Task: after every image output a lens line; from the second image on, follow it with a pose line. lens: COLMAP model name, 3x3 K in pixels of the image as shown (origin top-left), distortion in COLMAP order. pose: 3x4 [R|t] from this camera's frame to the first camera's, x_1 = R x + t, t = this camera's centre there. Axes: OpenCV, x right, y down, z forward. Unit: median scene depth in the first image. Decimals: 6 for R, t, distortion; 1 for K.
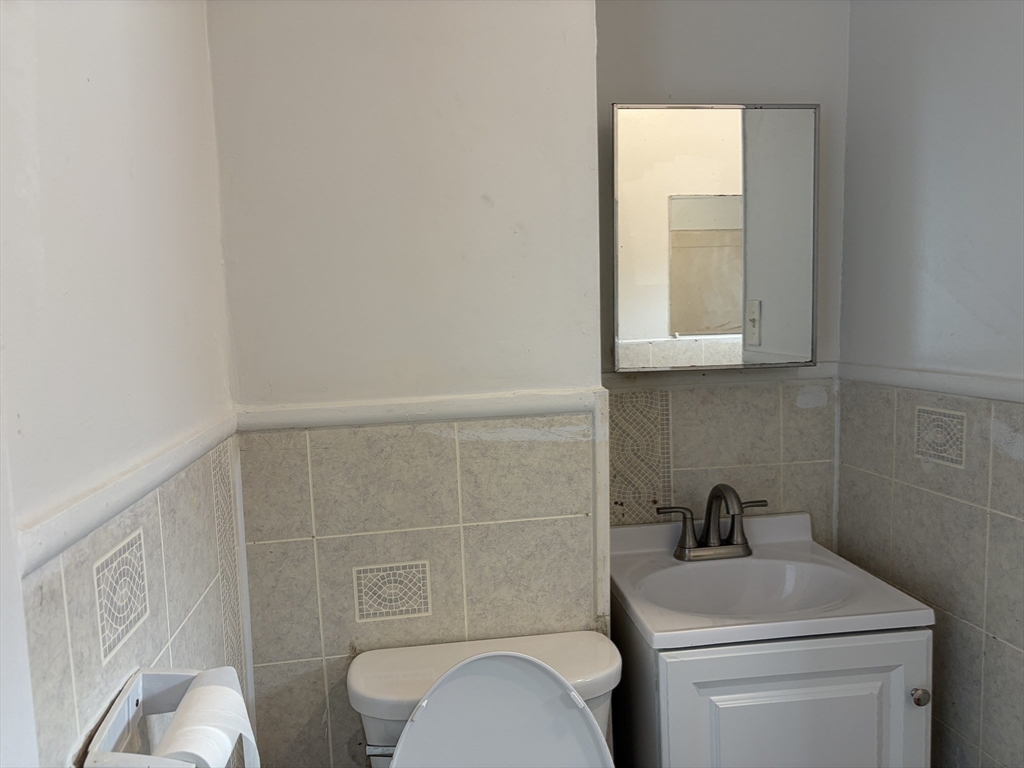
lens RADIAL K [[780.2, 0, 507.4], [0, 780.2, 387.1], [0, 0, 1]] dist [0.074433, -0.064809]
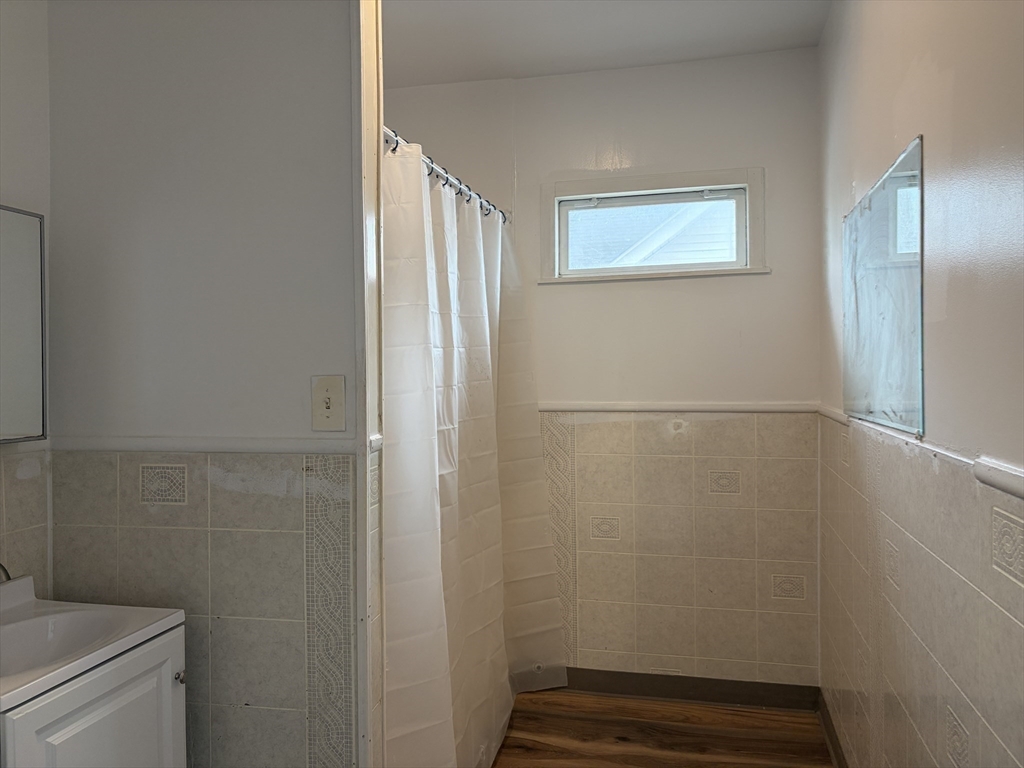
lens RADIAL K [[780.2, 0, 507.3], [0, 780.2, 380.1], [0, 0, 1]] dist [0.074433, -0.064809]
pose [[0.364097, 0.017723, 0.931193, -0.500552], [0.083704, 0.995150, -0.051668, 0.003818], [-0.927592, 0.096757, 0.360847, -0.041621]]
